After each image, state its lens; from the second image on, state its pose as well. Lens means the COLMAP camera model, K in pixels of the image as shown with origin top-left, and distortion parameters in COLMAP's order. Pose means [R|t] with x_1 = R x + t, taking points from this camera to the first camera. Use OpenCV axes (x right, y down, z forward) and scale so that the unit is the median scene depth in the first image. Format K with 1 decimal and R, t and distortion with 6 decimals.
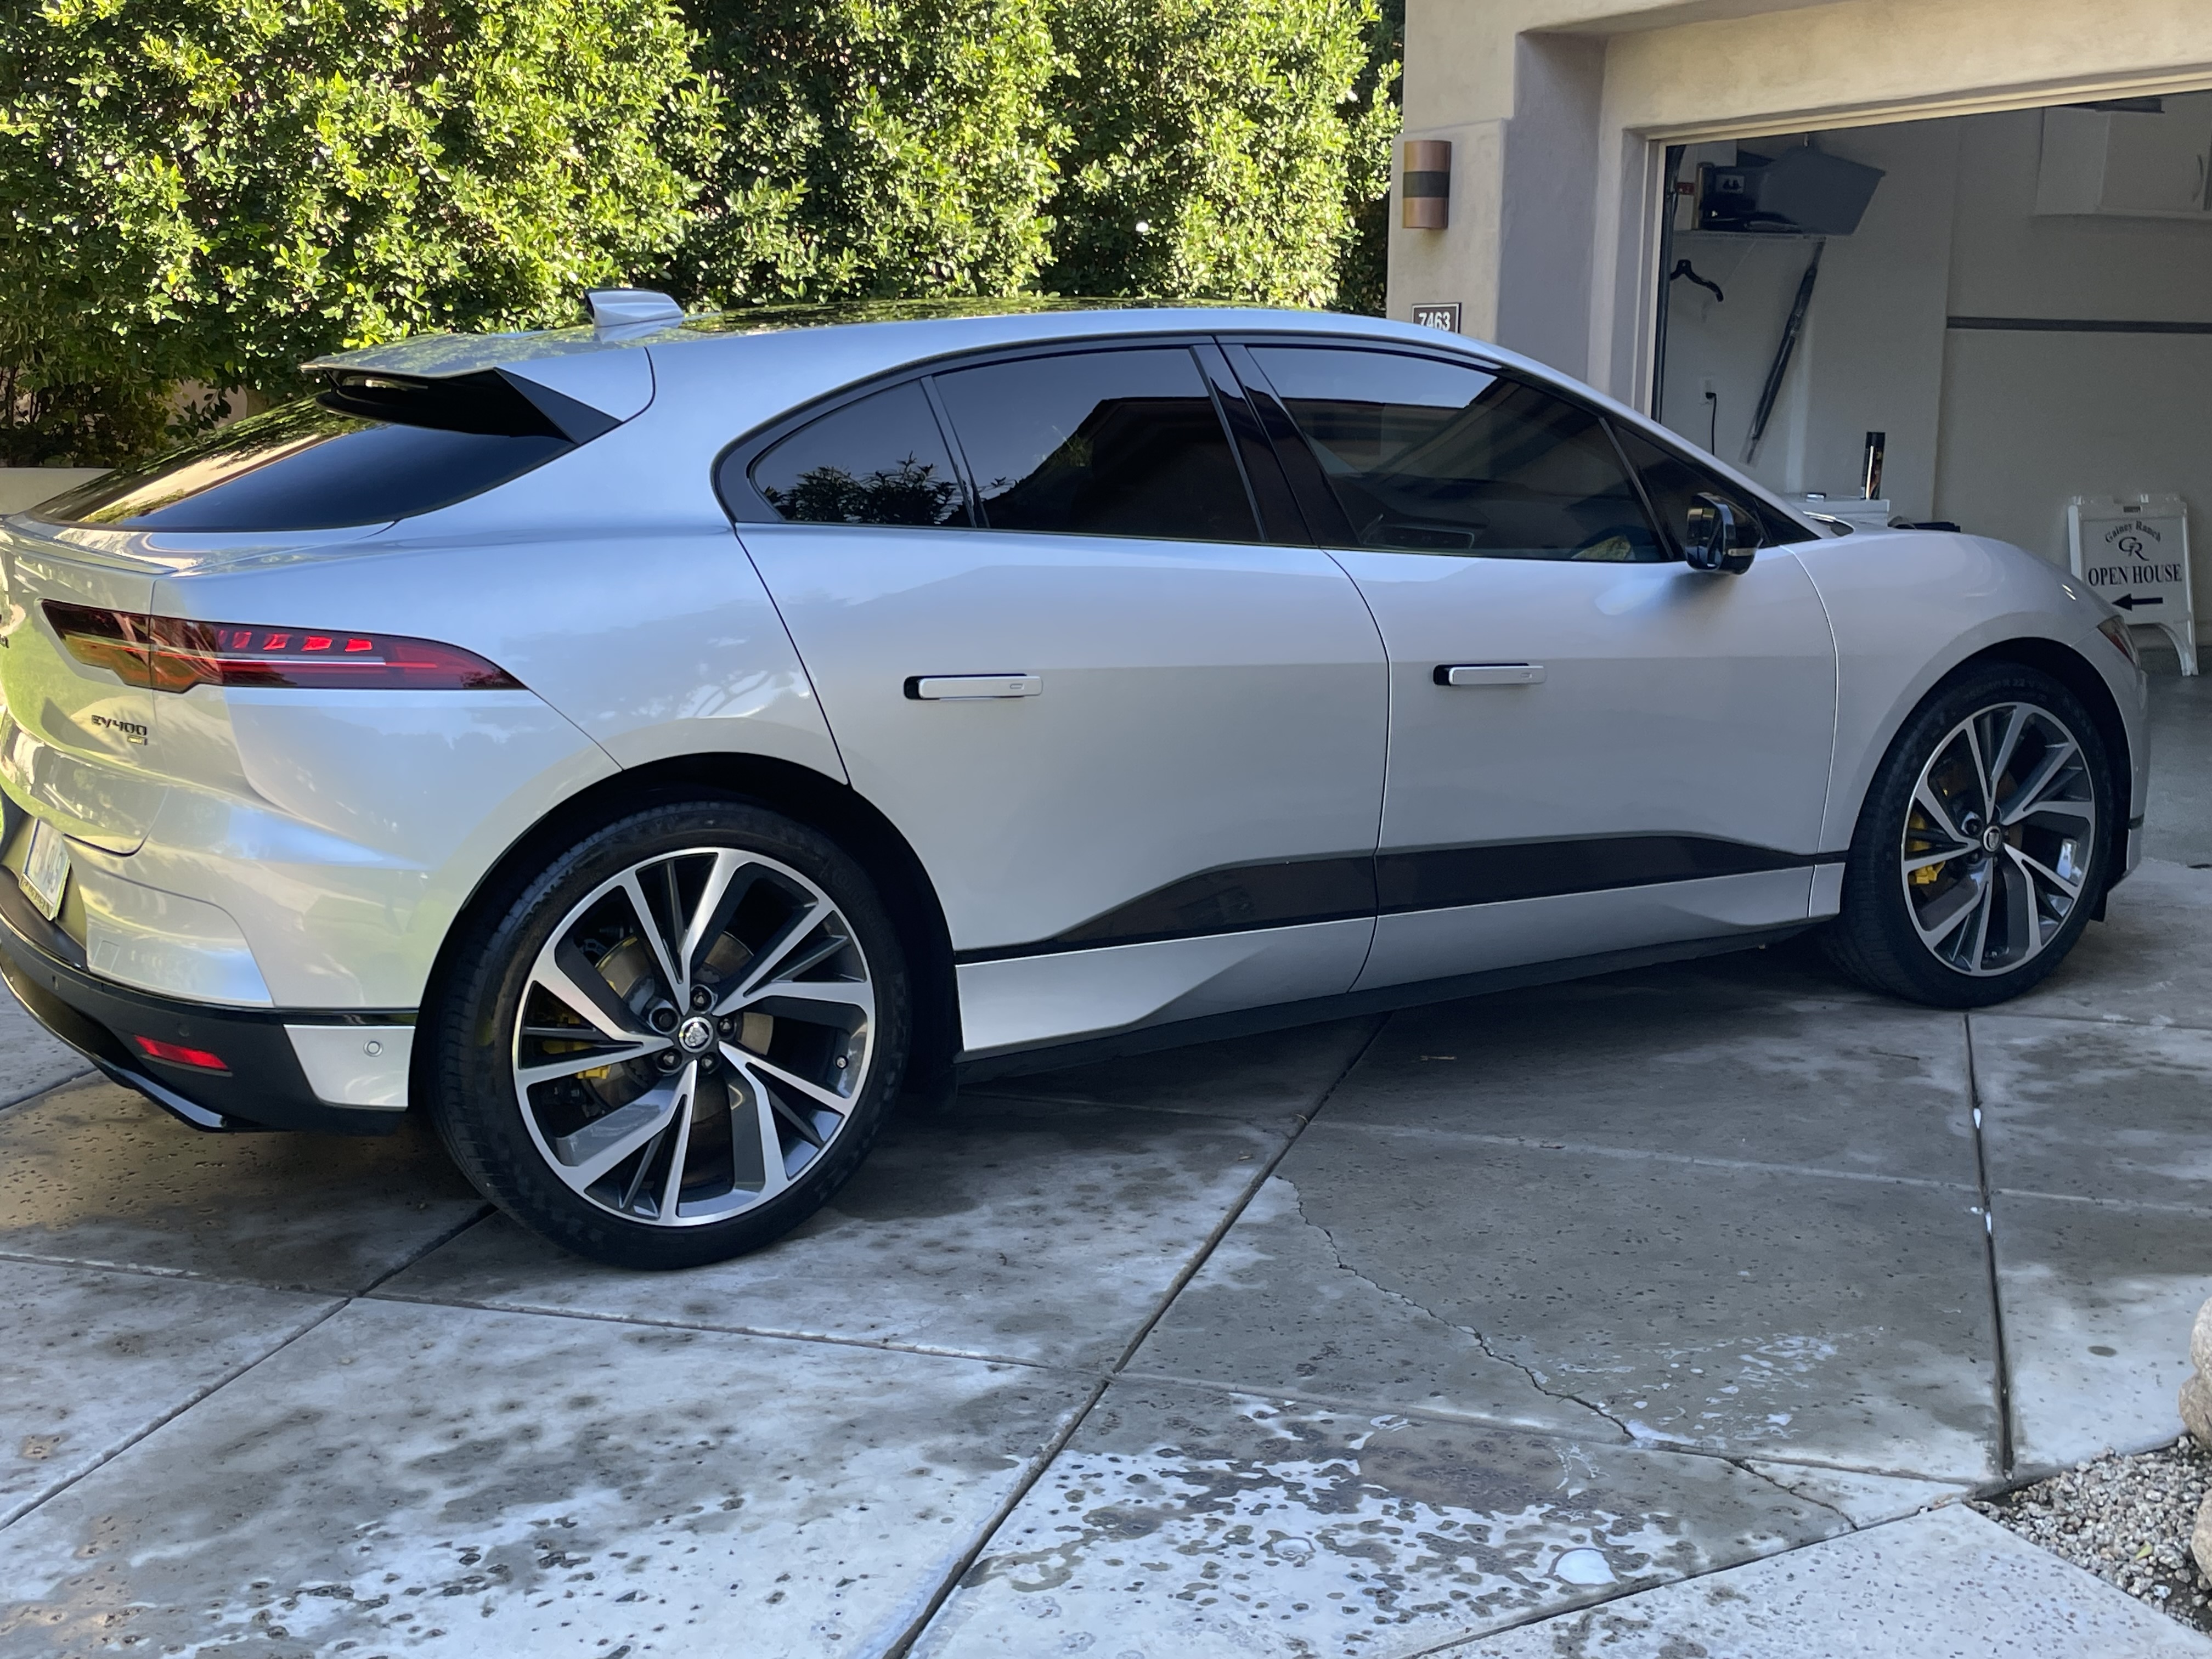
lens RADIAL K [[2498.5, 0, 1106.0], [0, 2498.5, 829.5], [0, 0, 1]] dist [0.119369, -0.208480]
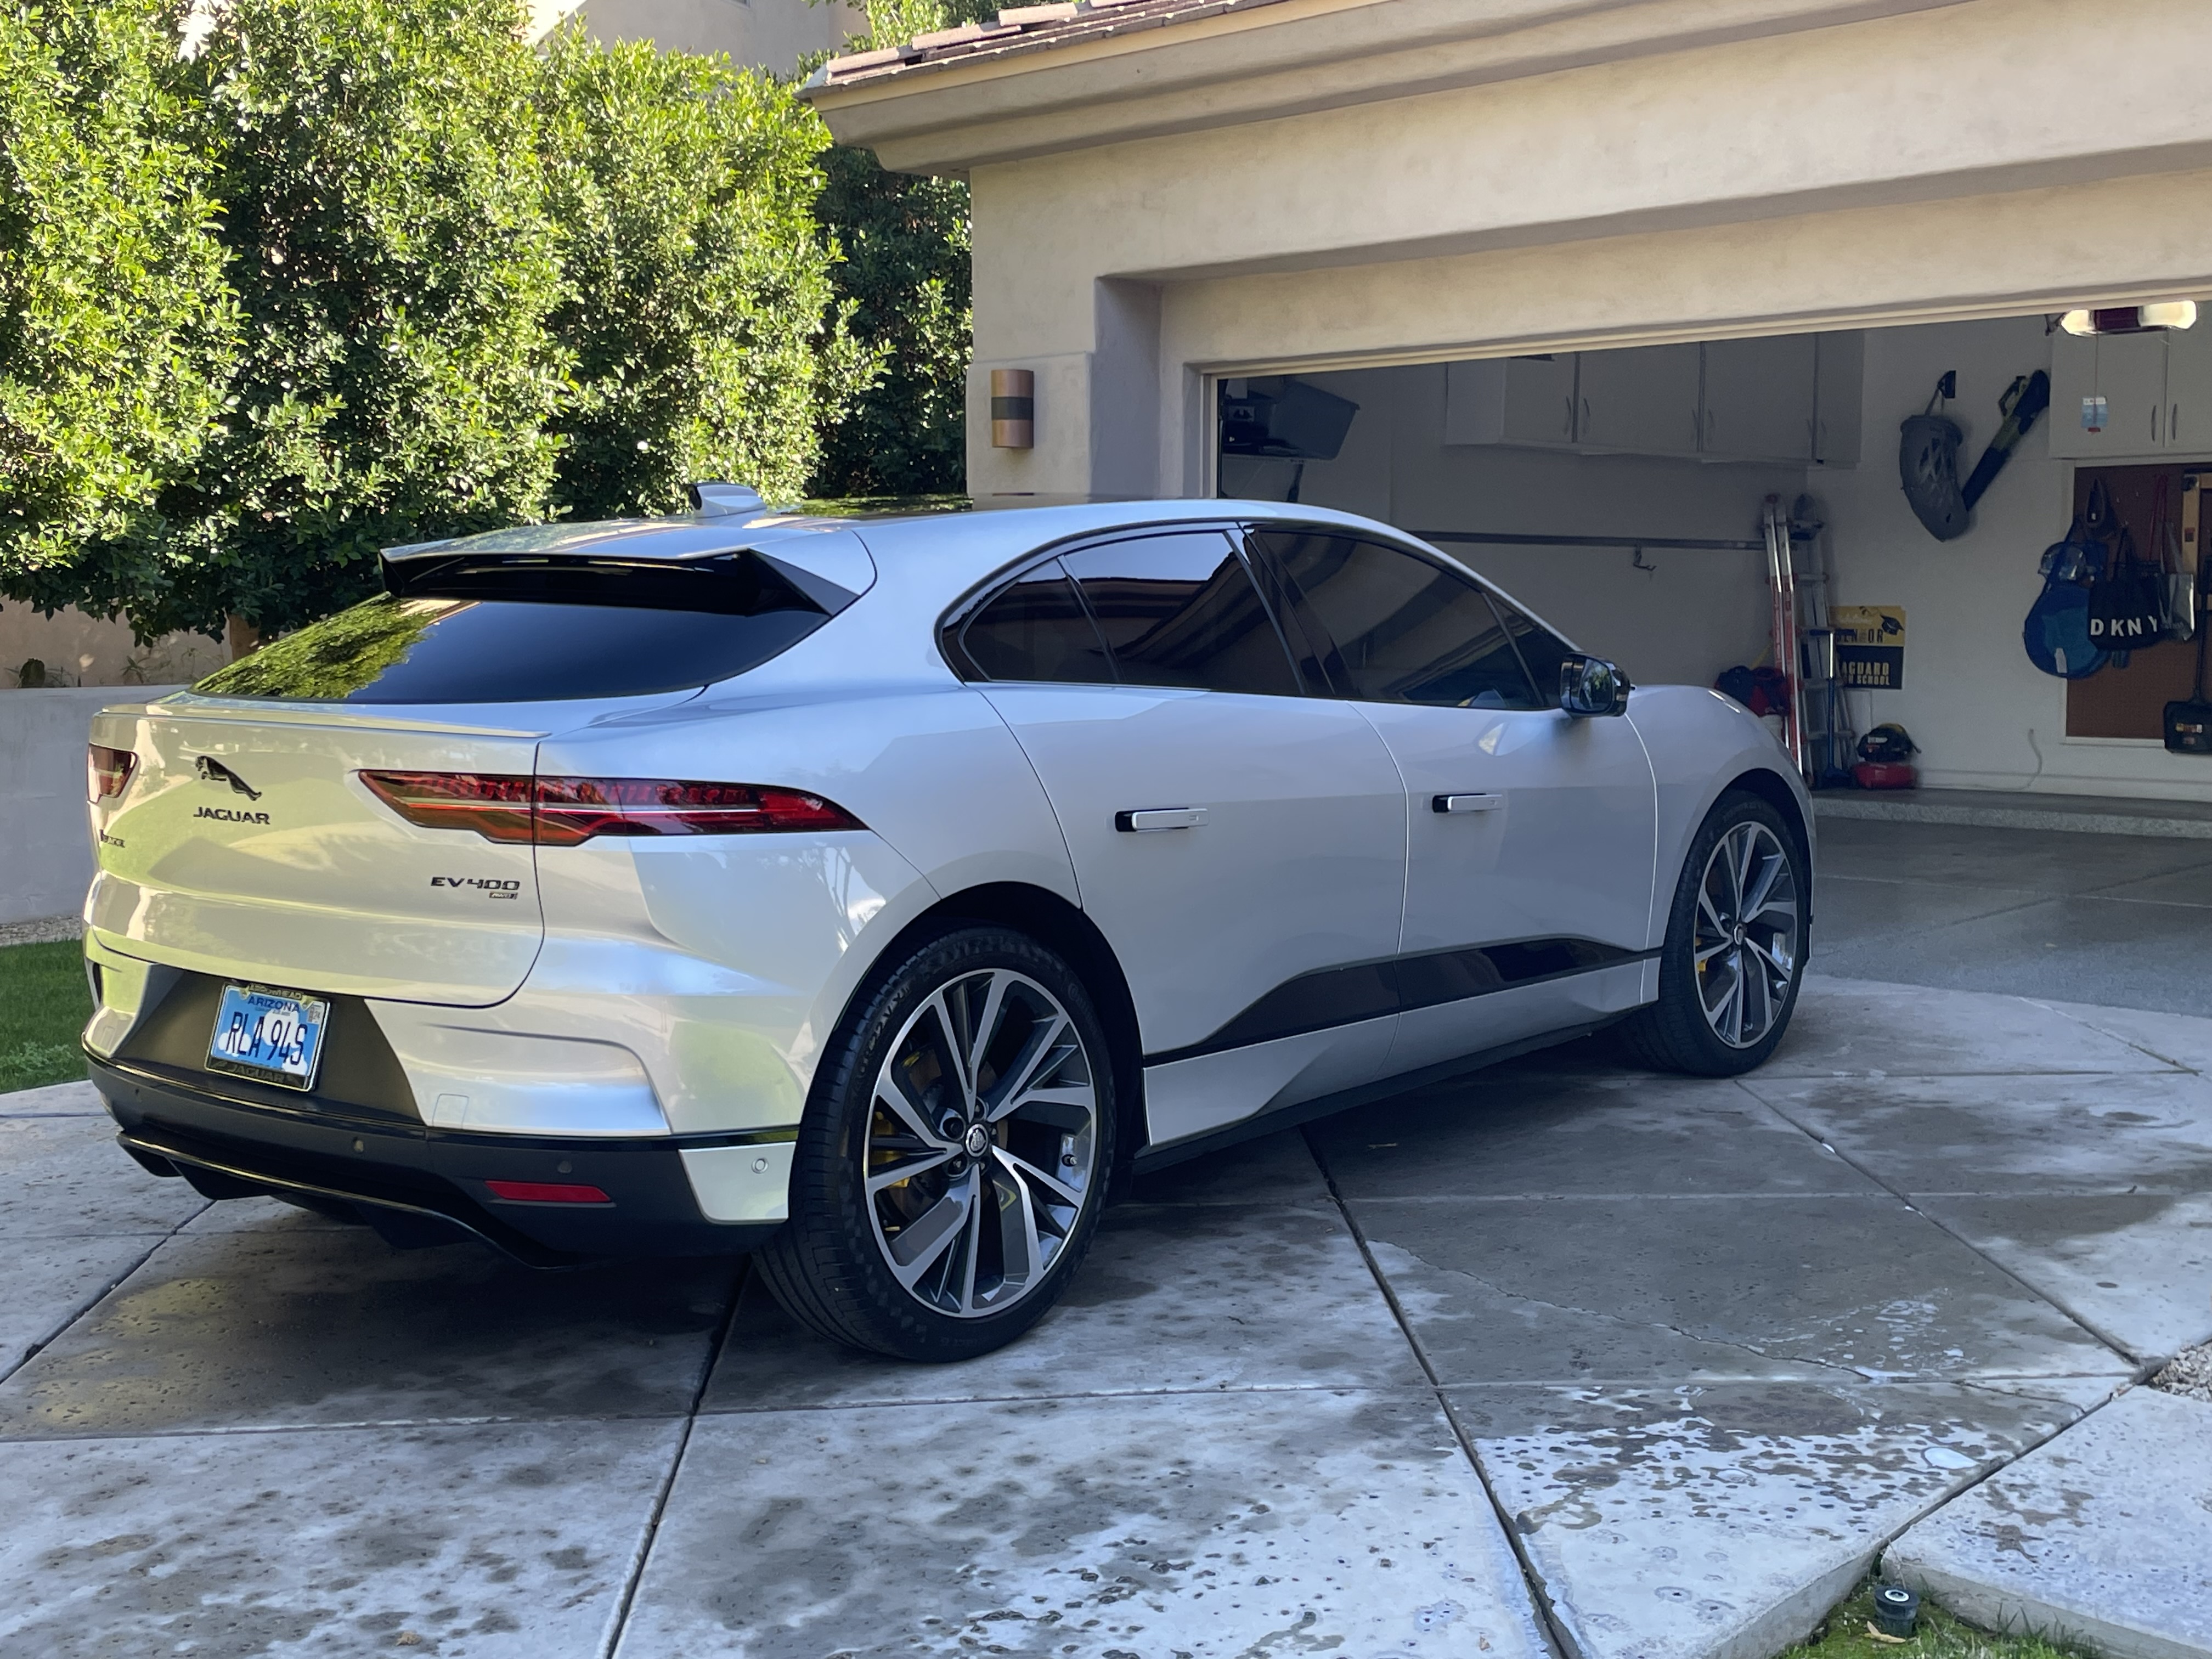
lens RADIAL K [[2498.5, 0, 1106.0], [0, 2498.5, 829.5], [0, 0, 1]] dist [0.119369, -0.208480]
pose [[0.944208, -0.043147, 0.326510, -0.190366], [0.072030, 0.994434, -0.076888, 0.014173], [-0.321375, 0.096117, 0.942061, -0.028879]]
